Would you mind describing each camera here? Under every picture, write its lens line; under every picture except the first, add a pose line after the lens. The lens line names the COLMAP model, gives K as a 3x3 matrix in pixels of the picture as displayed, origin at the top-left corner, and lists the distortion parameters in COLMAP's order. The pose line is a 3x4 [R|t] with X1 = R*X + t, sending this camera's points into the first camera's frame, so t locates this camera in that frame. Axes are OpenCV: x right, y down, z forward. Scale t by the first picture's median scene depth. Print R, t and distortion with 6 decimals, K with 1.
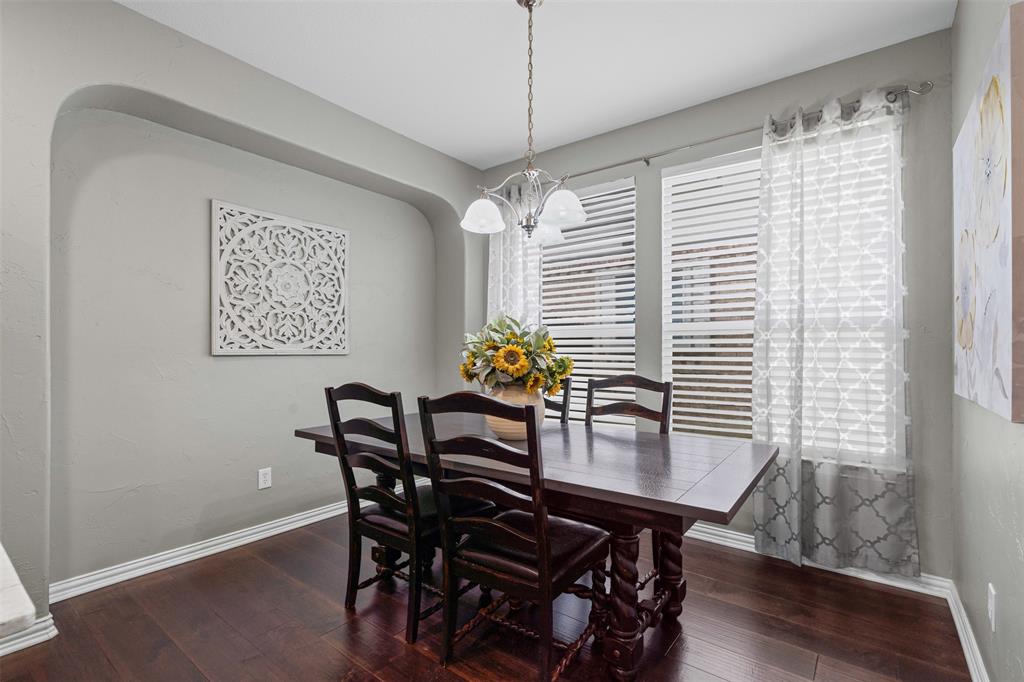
lens RADIAL K [[465.3, 0, 507.8], [0, 465.3, 341.7], [0, 0, 1]] dist [-0.002263, 0.001600]
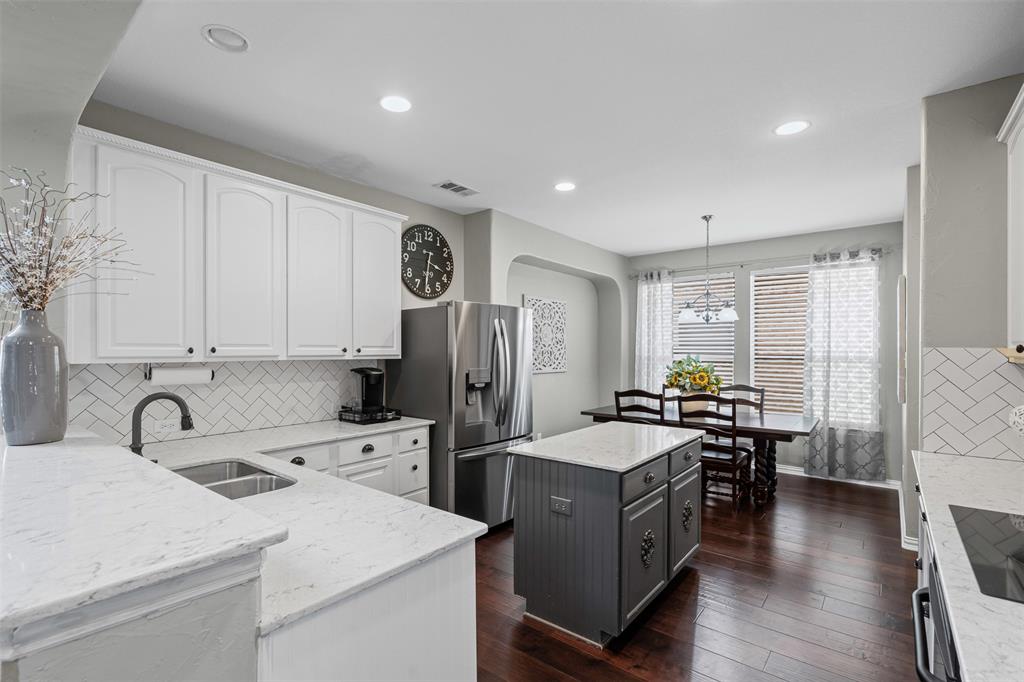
lens RADIAL K [[465.3, 0, 517.1], [0, 465.3, 347.0], [0, 0, 1]] dist [-0.002263, 0.001600]
pose [[0.999827, -0.001328, -0.018575, -0.669753], [0.001523, 0.999944, 0.010477, -0.113108], [0.018560, -0.010504, 0.999773, -1.018387]]
